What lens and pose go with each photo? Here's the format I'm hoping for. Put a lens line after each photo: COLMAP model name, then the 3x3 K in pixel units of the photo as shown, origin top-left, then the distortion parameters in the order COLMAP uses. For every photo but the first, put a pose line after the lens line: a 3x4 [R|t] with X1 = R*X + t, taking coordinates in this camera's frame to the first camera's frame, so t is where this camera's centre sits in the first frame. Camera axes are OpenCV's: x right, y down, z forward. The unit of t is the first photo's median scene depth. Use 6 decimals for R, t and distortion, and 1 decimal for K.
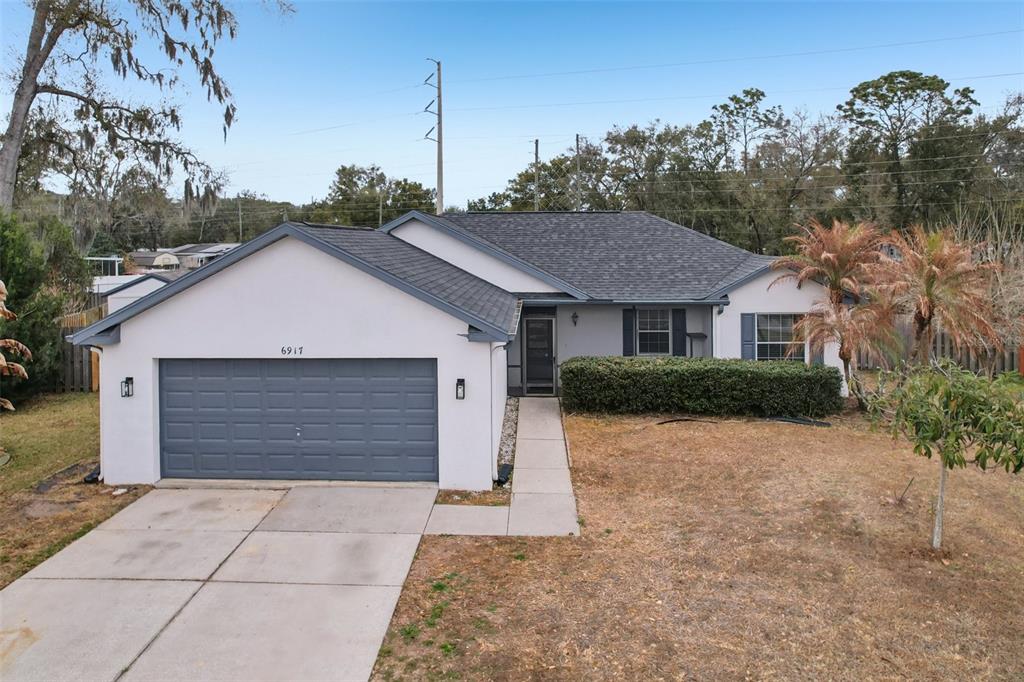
lens RADIAL K [[681.9, 0, 512.7], [0, 681.9, 319.9], [0, 0, 1]] dist [-0.076557, 0.063748]
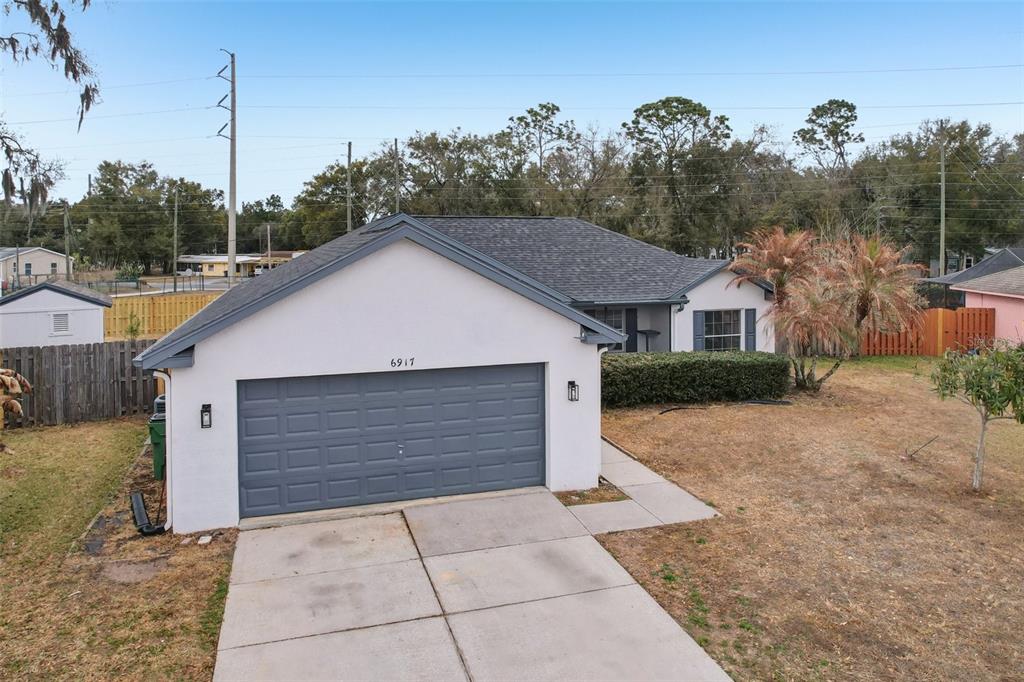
lens RADIAL K [[676.4, 0, 506.4], [0, 676.4, 326.9], [0, 0, 1]] dist [-0.084360, 0.075804]
pose [[0.944947, -0.035943, 0.325243, -0.300155], [0.034455, 0.999353, 0.010335, -0.004983], [-0.325404, 0.001440, 0.945574, 0.047936]]
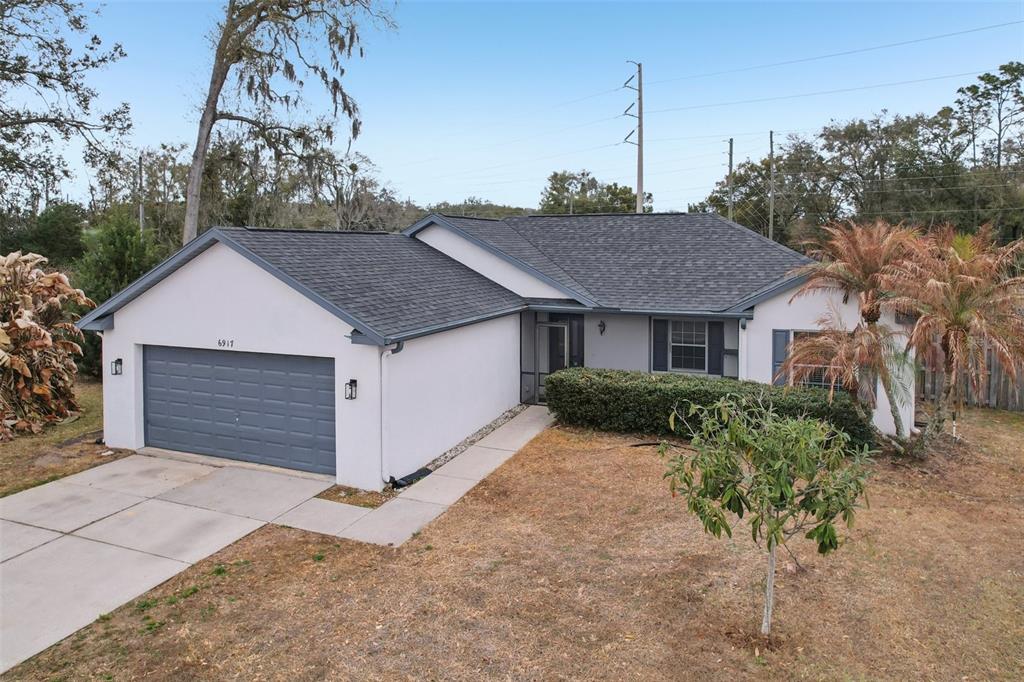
lens RADIAL K [[671.3, 0, 512.0], [0, 671.3, 341.0], [0, 0, 1]] dist [-0.072021, 0.061835]
pose [[0.940572, 0.051144, -0.335720, 0.293928], [-0.042241, 0.998536, 0.033774, -0.009248], [0.336956, -0.017586, 0.941356, 0.082376]]
